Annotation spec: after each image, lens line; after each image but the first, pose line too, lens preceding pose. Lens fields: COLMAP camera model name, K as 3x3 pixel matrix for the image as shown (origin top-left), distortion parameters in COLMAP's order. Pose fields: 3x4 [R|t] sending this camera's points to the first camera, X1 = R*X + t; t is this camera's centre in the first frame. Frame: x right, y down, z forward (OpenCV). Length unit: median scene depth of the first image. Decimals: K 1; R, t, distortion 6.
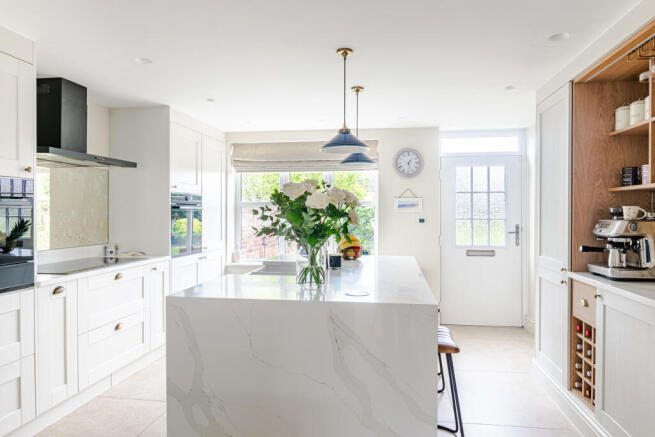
lens RADIAL K [[419.9, 0, 327.1], [0, 419.9, 216.1], [0, 0, 1]] dist [-0.014894, 0.000692]
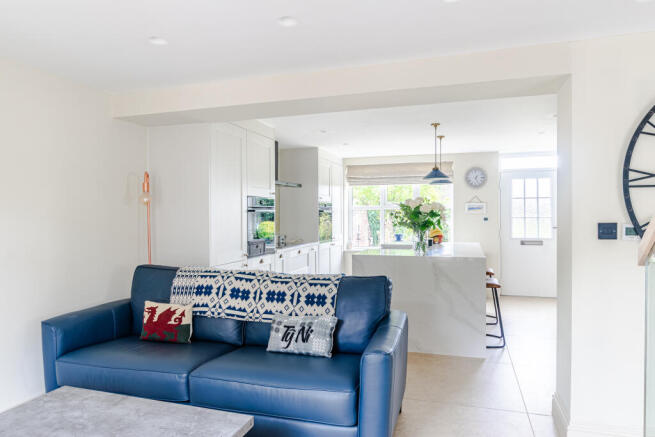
lens RADIAL K [[419.9, 0, 326.4], [0, 419.9, 214.8], [0, 0, 1]] dist [-0.014894, 0.000692]
pose [[0.986540, -0.006269, -0.163401, -0.085462], [0.005548, 0.999973, -0.004868, 0.000377], [0.163427, 0.003896, 0.986548, -0.567769]]
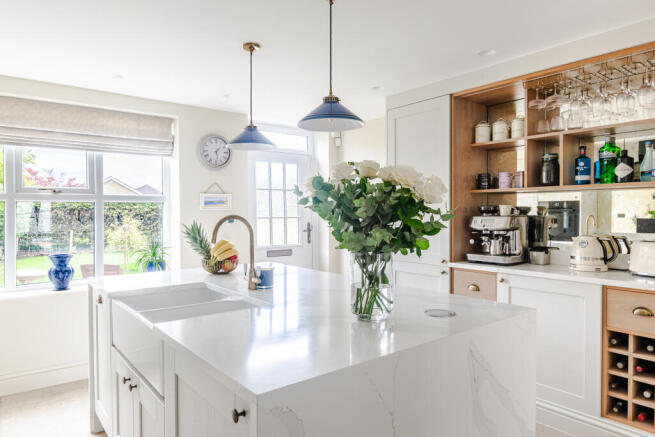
lens RADIAL K [[419.9, 0, 330.8], [0, 419.9, 218.0], [0, 0, 1]] dist [-0.014894, 0.000692]
pose [[0.676112, -0.010196, 0.736728, -0.337623], [0.006499, 0.999948, 0.007875, 0.001119], [-0.736770, -0.000537, 0.676143, 0.331998]]
